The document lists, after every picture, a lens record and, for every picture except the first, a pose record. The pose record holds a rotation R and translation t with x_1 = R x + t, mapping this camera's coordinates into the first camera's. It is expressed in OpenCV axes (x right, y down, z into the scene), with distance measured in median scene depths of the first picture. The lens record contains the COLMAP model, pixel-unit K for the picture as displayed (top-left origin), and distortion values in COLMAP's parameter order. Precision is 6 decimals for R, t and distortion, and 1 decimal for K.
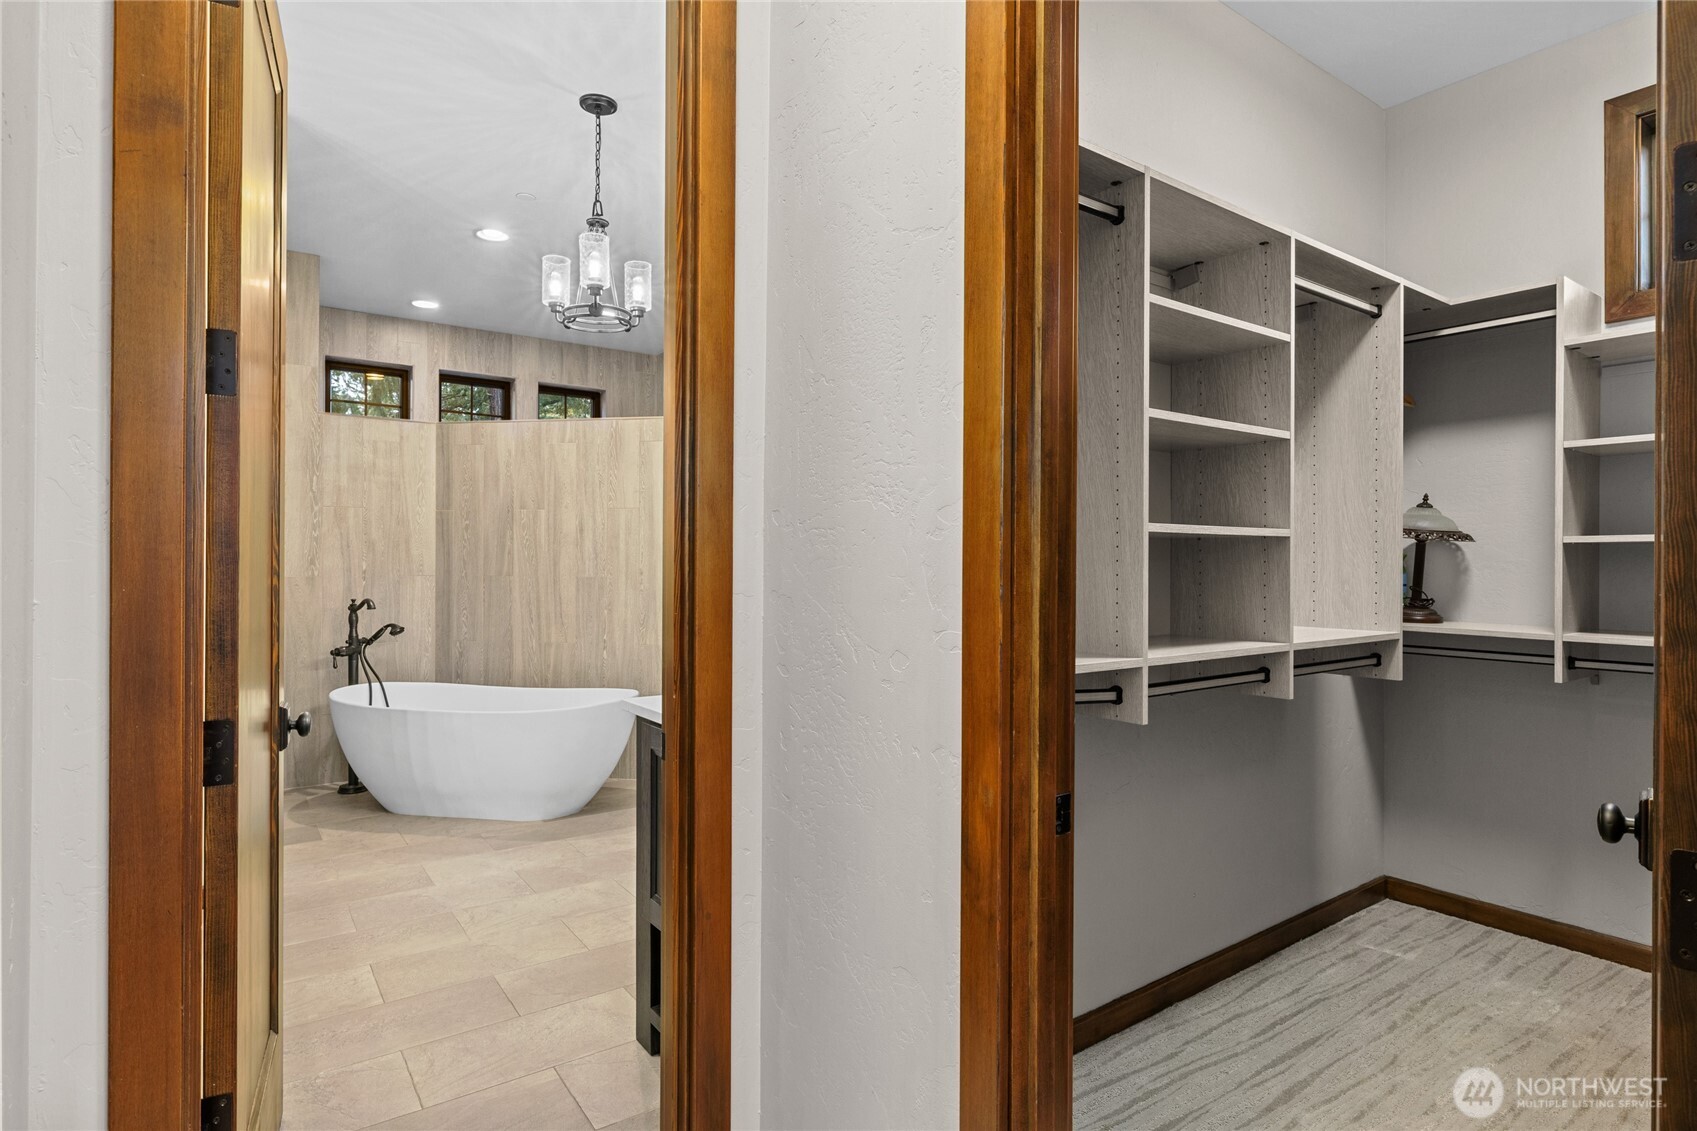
lens RADIAL K [[917.6, 0, 847.8], [0, 917.6, 556.4], [0, 0, 1]] dist [-0.000549, -0.000085]
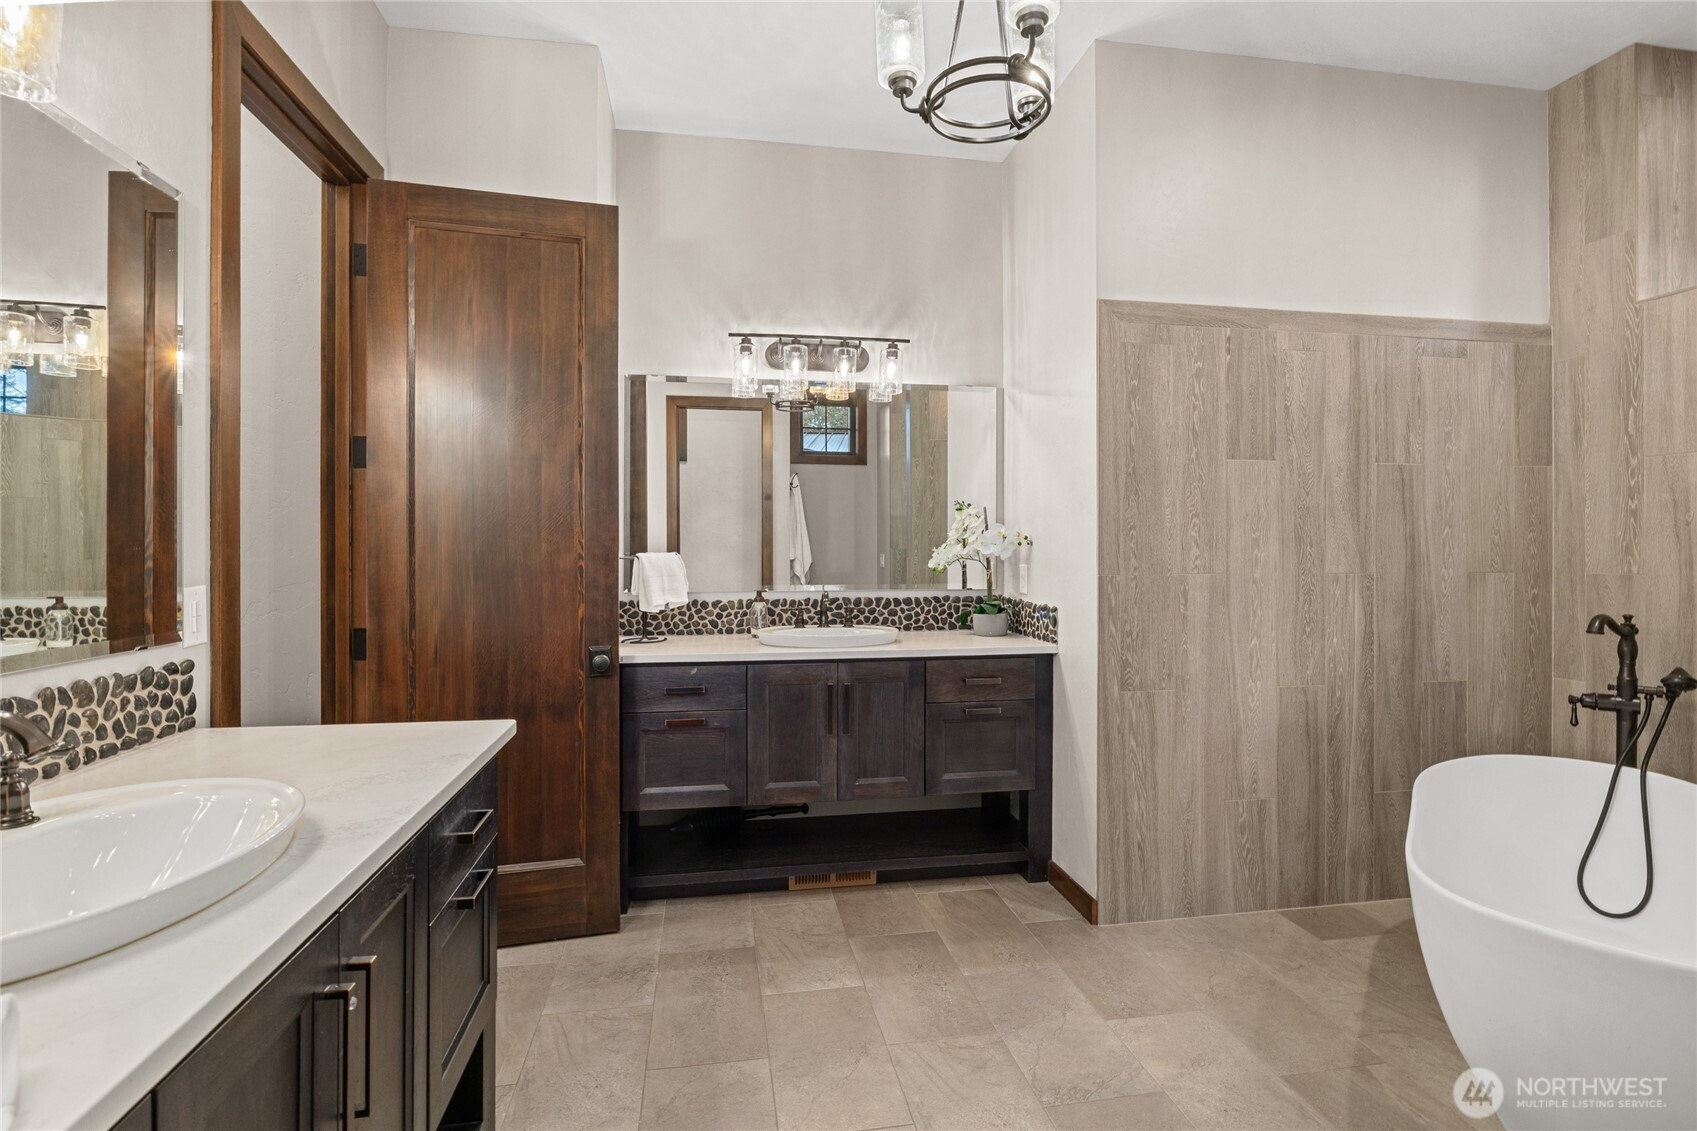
lens RADIAL K [[850.4, 0, 851.6], [0, 850.4, 537.5], [0, 0, 1]] dist [-0.000795, -0.000073]
pose [[-0.428070, -0.008126, -0.903709, 0.188857], [0.001367, 0.999953, -0.009639, 0.002688], [0.903744, -0.005361, -0.428039, 0.991123]]
